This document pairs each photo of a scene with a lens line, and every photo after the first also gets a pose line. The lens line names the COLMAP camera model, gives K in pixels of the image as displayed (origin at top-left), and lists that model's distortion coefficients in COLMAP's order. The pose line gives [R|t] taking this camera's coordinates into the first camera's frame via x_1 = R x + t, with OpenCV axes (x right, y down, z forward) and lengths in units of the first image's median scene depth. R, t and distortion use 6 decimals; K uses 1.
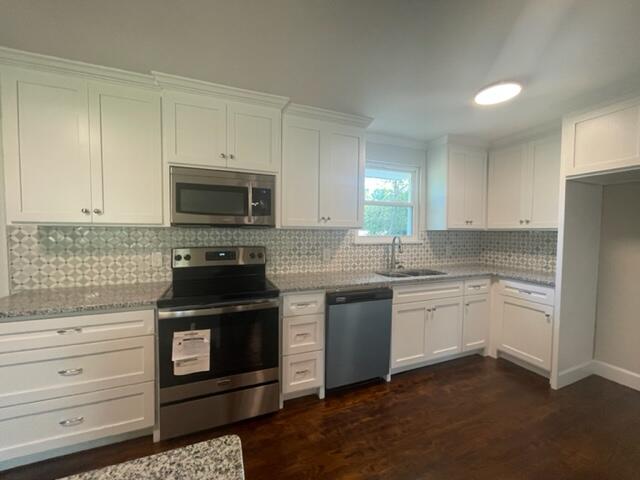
lens RADIAL K [[257.1, 0, 320.0], [0, 257.1, 240.0], [0, 0, 1]] dist [-0.000035, 0.000095]
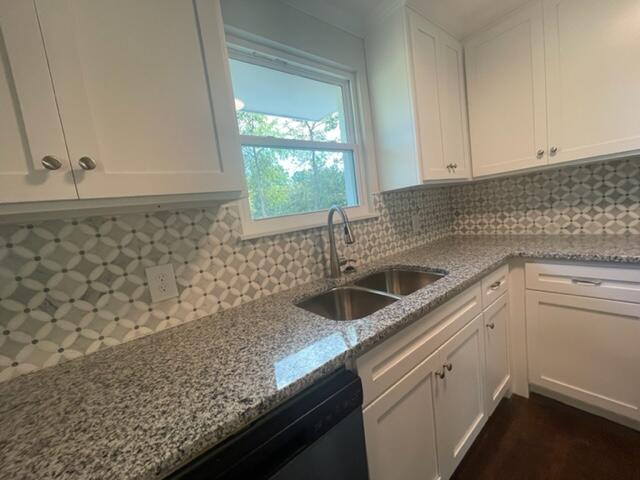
lens RADIAL K [[257.1, 0, 320.0], [0, 257.1, 240.0], [0, 0, 1]] dist [-0.000035, 0.000095]
pose [[0.950893, -0.159112, 0.265491, 0.175255], [0.143605, 0.986638, 0.076964, 0.002794], [-0.274189, -0.035058, 0.961036, 0.698816]]
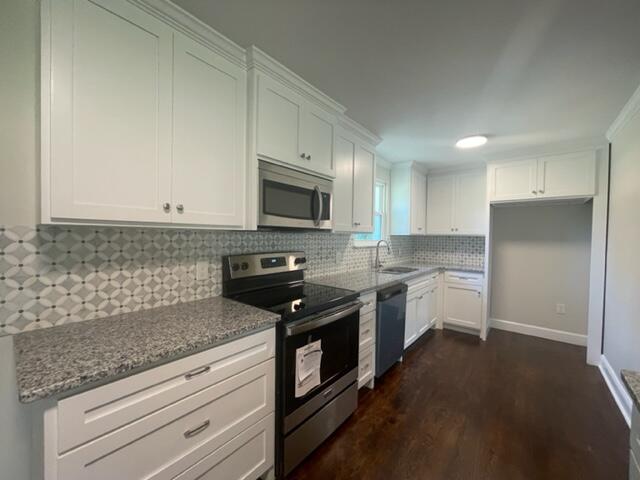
lens RADIAL K [[257.1, 0, 320.0], [0, 257.1, 240.0], [0, 0, 1]] dist [-0.000035, 0.000095]
pose [[0.878751, -0.002522, 0.477274, -0.639735], [0.008759, 0.999903, -0.010842, -0.005940], [-0.477200, 0.013707, 0.878688, 0.121395]]
